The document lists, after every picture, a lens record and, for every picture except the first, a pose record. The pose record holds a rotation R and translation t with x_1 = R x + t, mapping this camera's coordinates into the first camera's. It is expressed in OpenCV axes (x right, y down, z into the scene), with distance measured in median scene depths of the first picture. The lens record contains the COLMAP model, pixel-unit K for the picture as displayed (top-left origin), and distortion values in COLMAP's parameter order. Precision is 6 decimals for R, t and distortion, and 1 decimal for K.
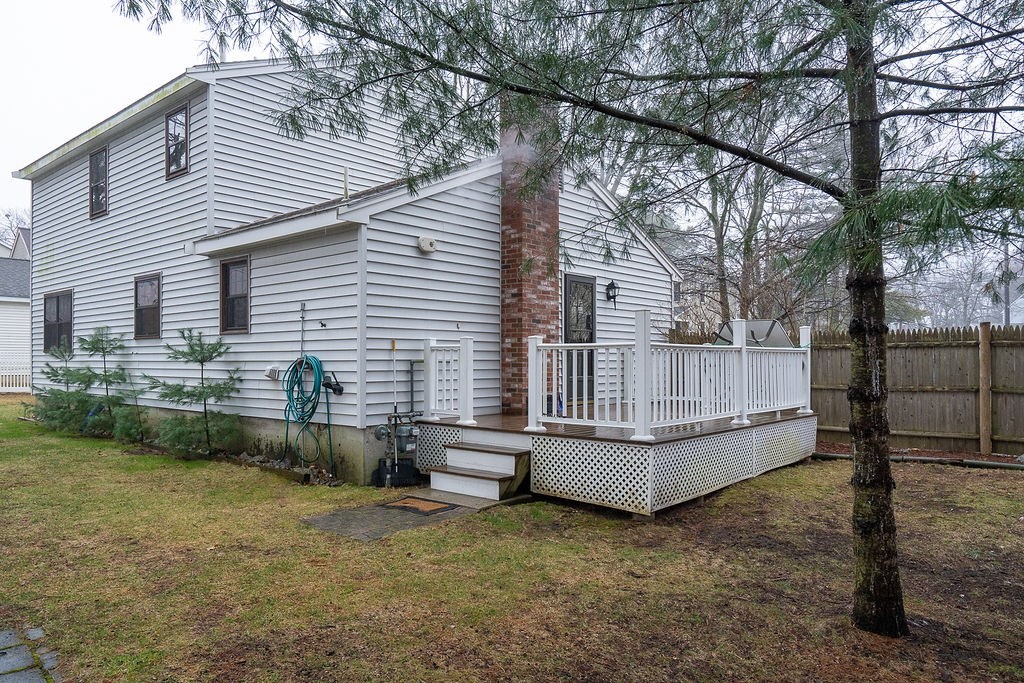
lens RADIAL K [[701.2, 0, 510.1], [0, 701.2, 344.9], [0, 0, 1]] dist [0.003852, 0.001677]
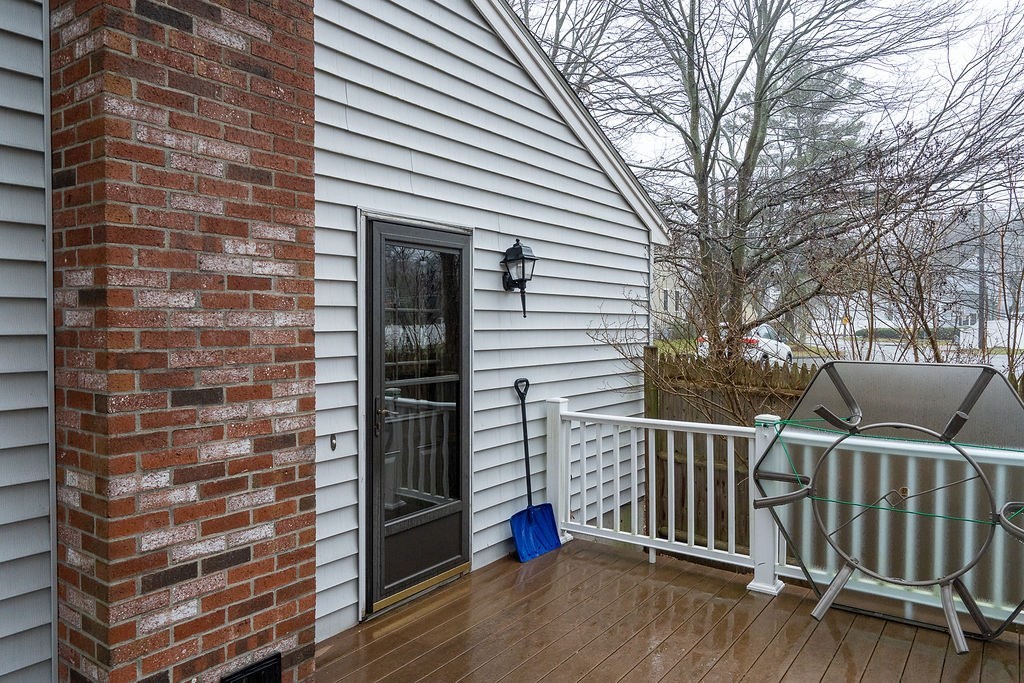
lens RADIAL K [[701.2, 0, 513.3], [0, 701.2, 339.5], [0, 0, 1]] dist [0.003852, 0.001677]
pose [[0.995232, -0.002246, 0.097514, 0.124922], [-0.002687, 0.998724, 0.050428, -0.066775], [-0.097503, -0.050449, 0.993956, 0.722854]]
